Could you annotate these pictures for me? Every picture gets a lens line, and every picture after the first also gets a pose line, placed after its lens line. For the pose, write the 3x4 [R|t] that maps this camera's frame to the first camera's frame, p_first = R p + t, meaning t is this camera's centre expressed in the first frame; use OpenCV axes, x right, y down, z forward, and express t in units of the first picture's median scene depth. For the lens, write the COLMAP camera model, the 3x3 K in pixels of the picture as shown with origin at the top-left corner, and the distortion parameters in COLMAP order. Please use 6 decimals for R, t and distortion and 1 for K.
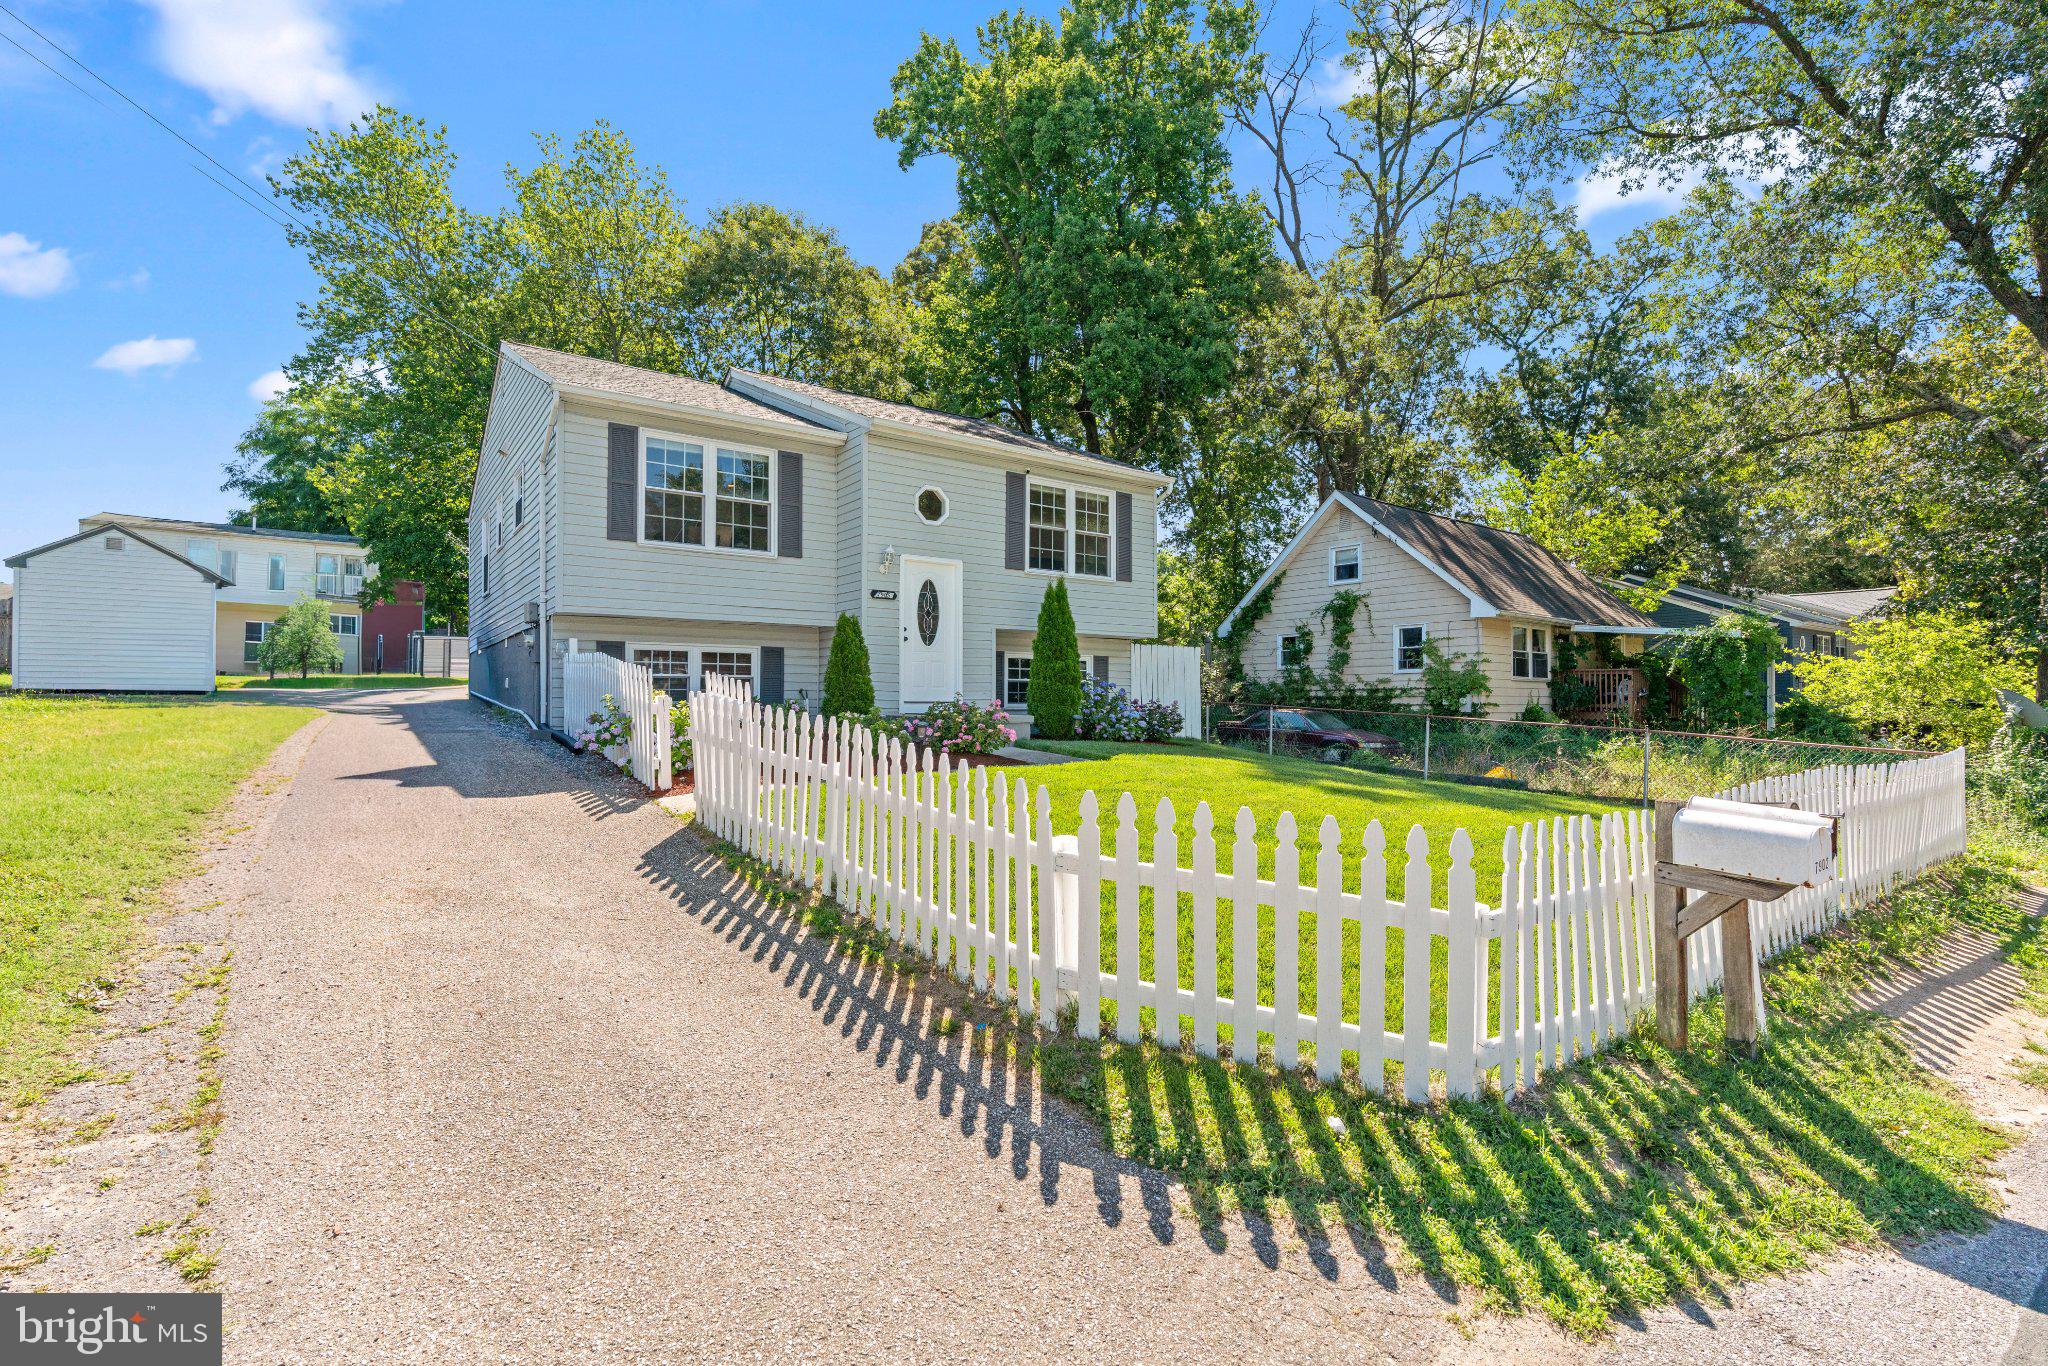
lens RADIAL K [[941.3, 0, 1019.4], [0, 941.3, 666.9], [0, 0, 1]] dist [0.000746, -0.000002]
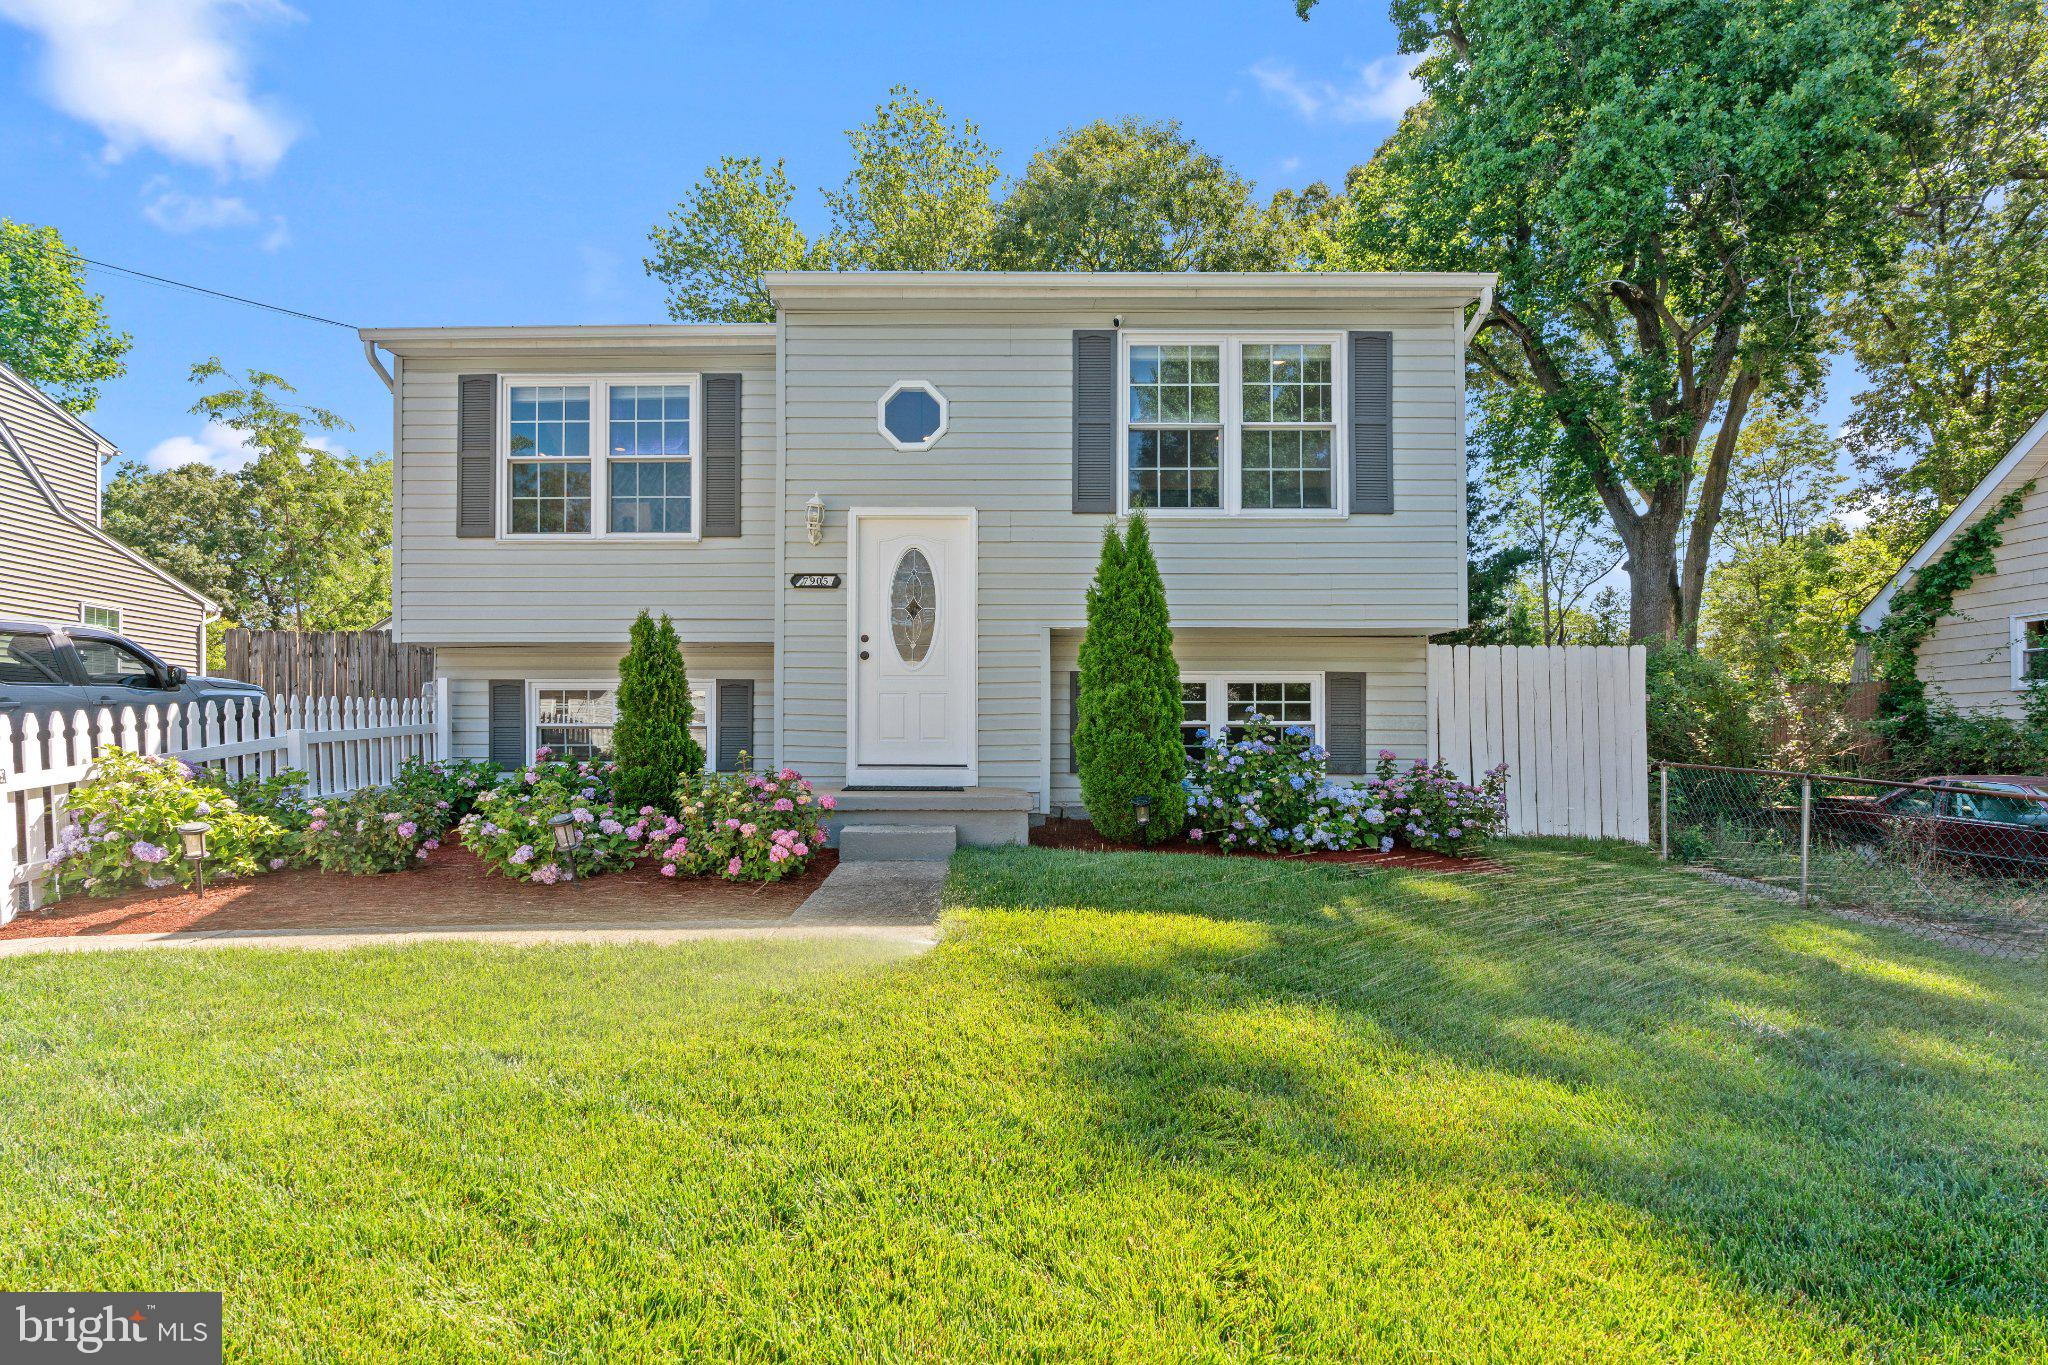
lens RADIAL K [[1006.5, 0, 979.9], [0, 1006.5, 713.7], [0, 0, 1]] dist [-0.005598, -0.000011]
pose [[0.808683, -0.021699, -0.587844, 0.265661], [0.023464, 0.999714, -0.004622, 0.008808], [0.587777, -0.010055, 0.808961, 0.498926]]
